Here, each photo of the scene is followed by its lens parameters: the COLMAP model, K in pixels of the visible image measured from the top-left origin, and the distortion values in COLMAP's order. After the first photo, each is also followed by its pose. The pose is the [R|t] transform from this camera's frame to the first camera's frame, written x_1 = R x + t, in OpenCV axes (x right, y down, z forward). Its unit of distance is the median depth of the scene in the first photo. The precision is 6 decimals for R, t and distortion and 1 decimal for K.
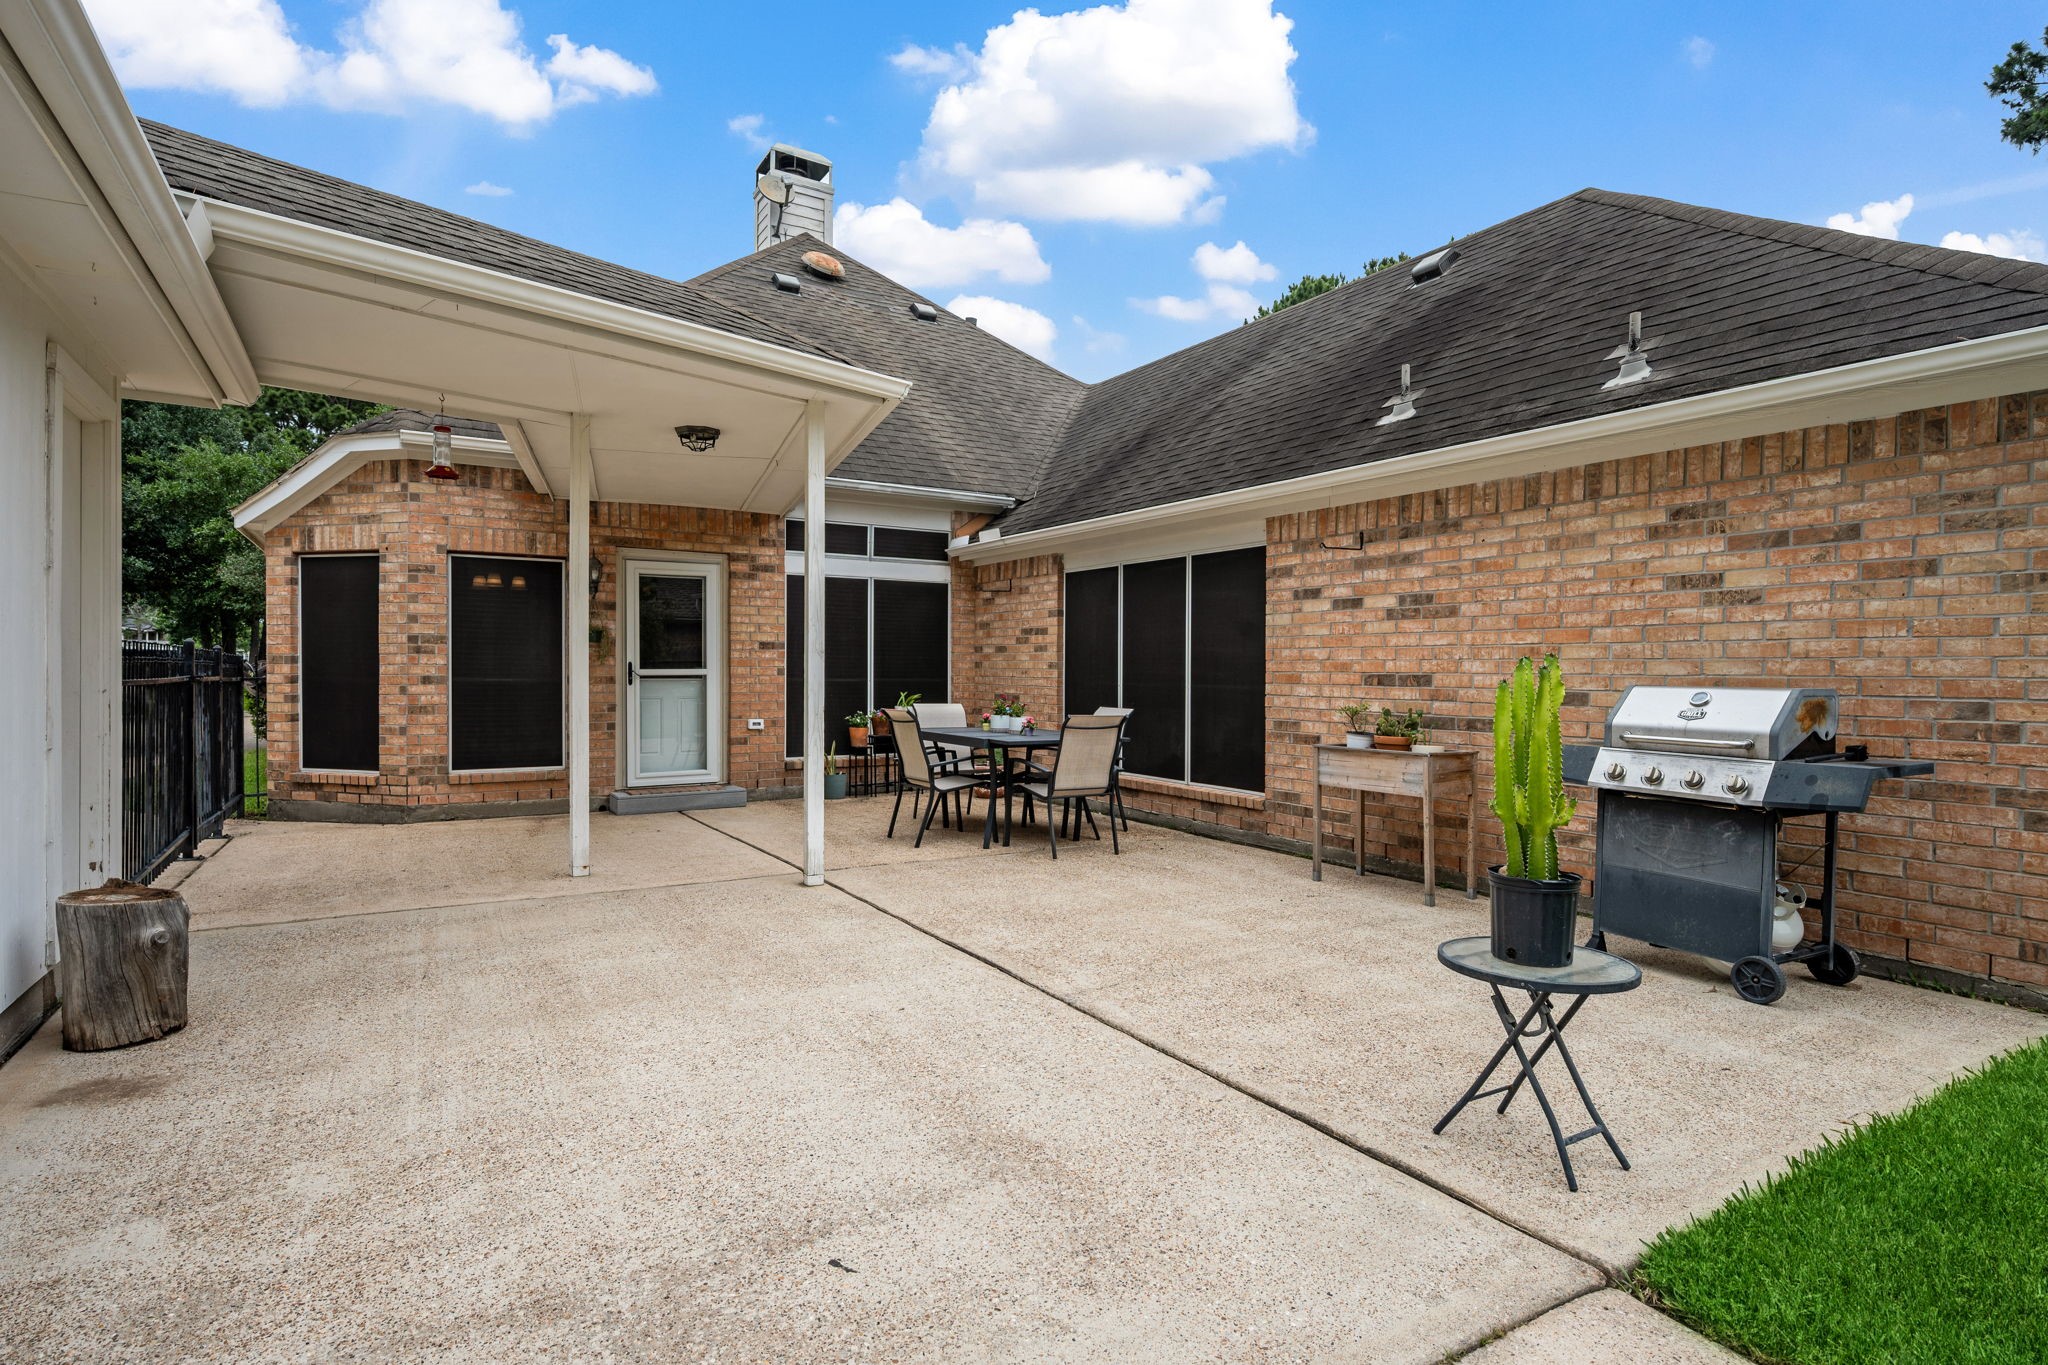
lens RADIAL K [[861.1, 0, 1026.0], [0, 861.1, 673.6], [0, 0, 1]] dist [-0.000478, -0.000099]
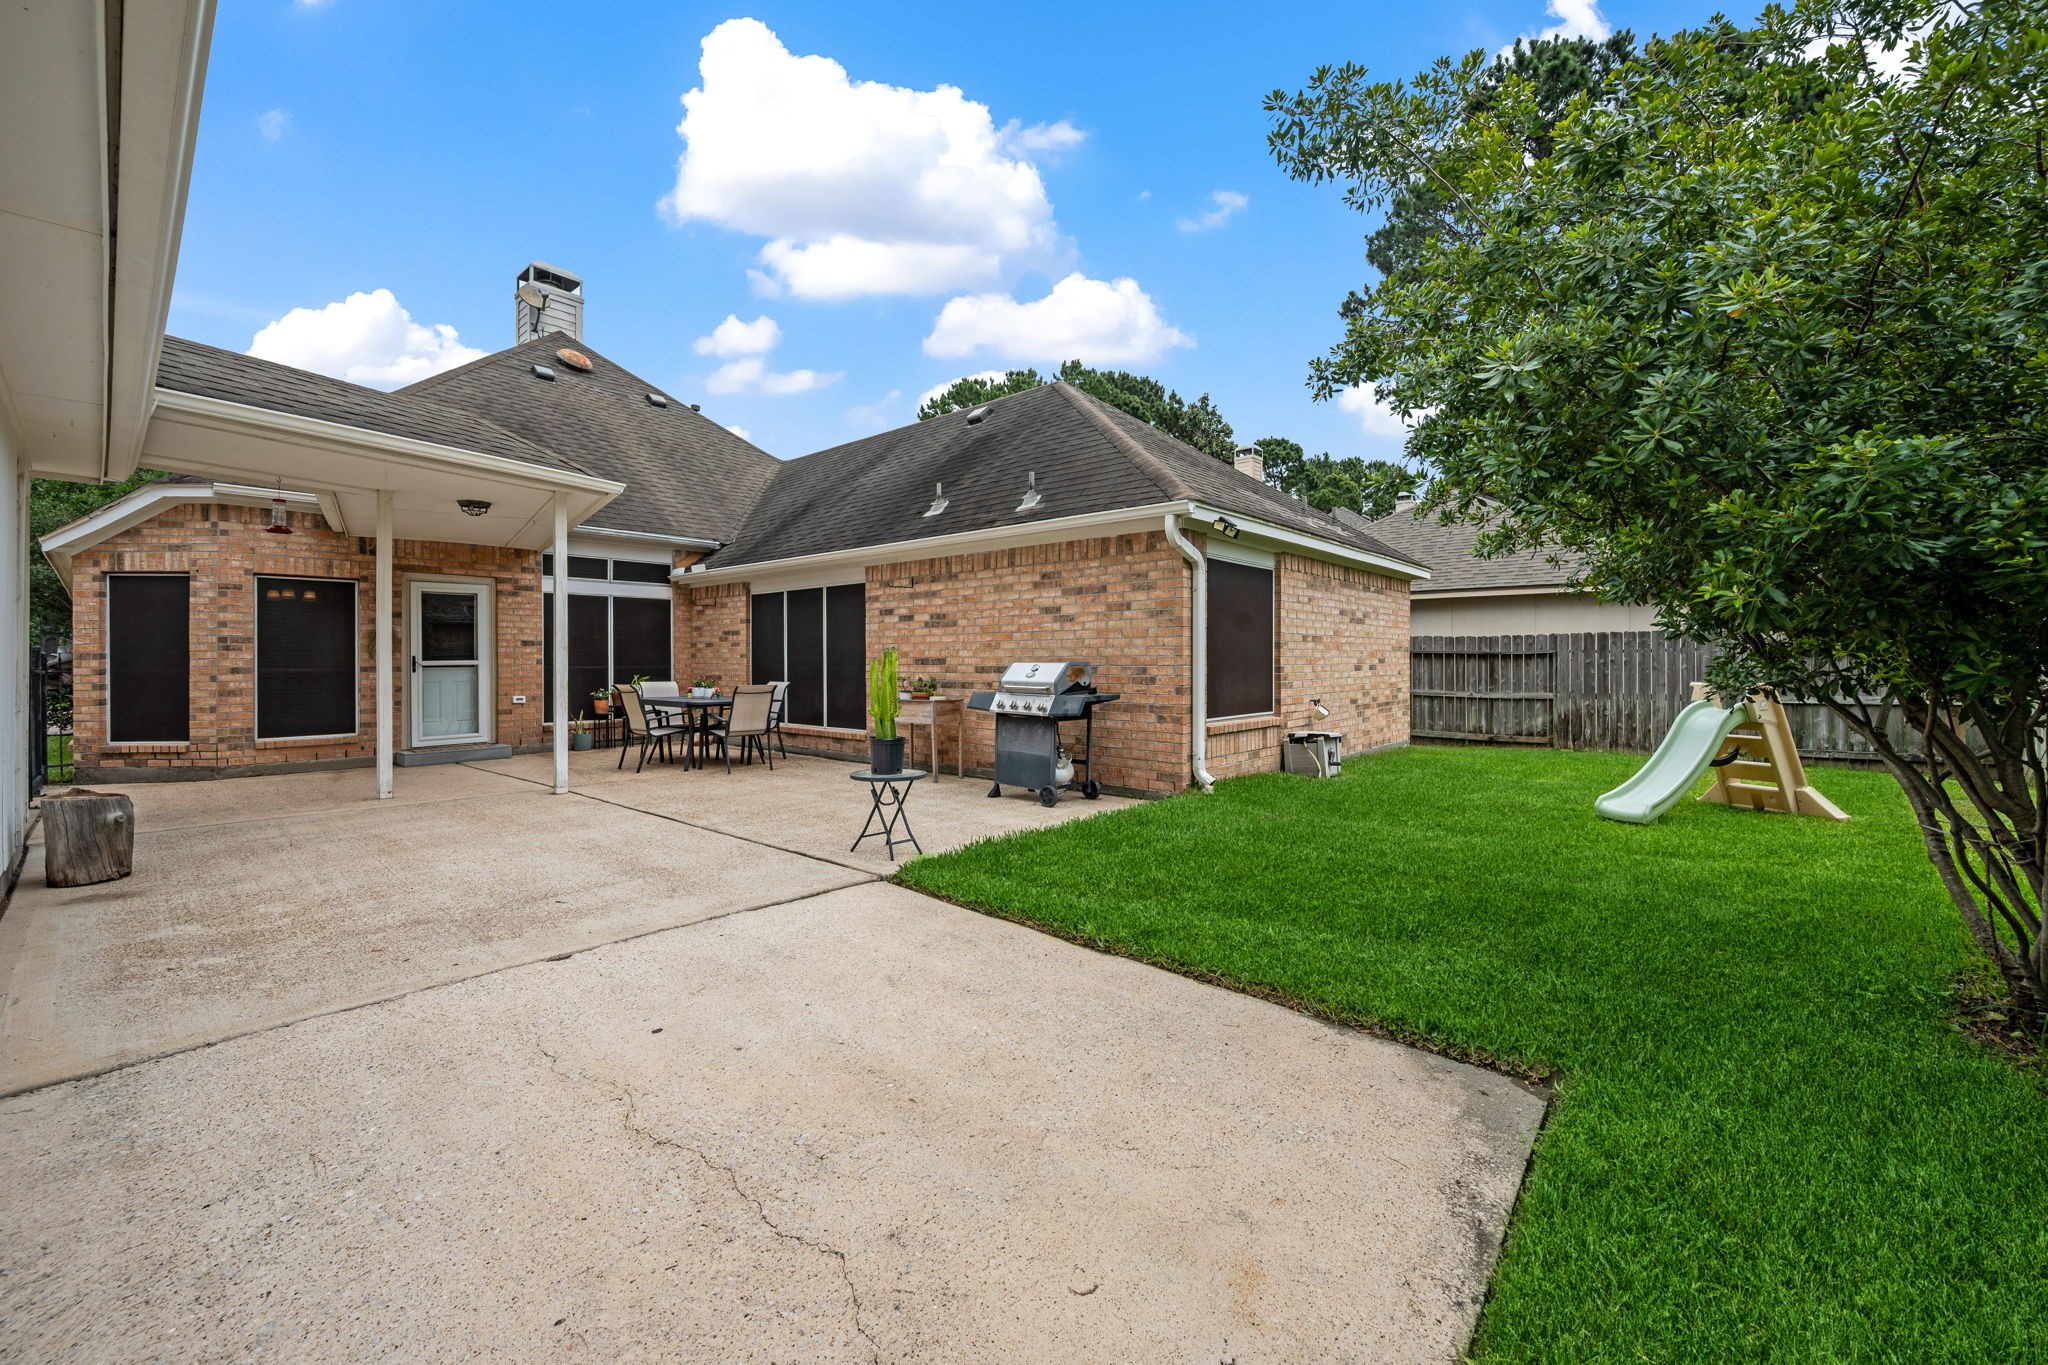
lens RADIAL K [[774.2, 0, 1030.7], [0, 774.2, 655.2], [0, 0, 1]] dist [-0.002043, -0.000317]
pose [[0.960699, -0.008807, 0.277454, 0.150725], [0.012263, 0.999867, -0.010724, 0.011494], [-0.277323, 0.013705, 0.960679, -0.482595]]
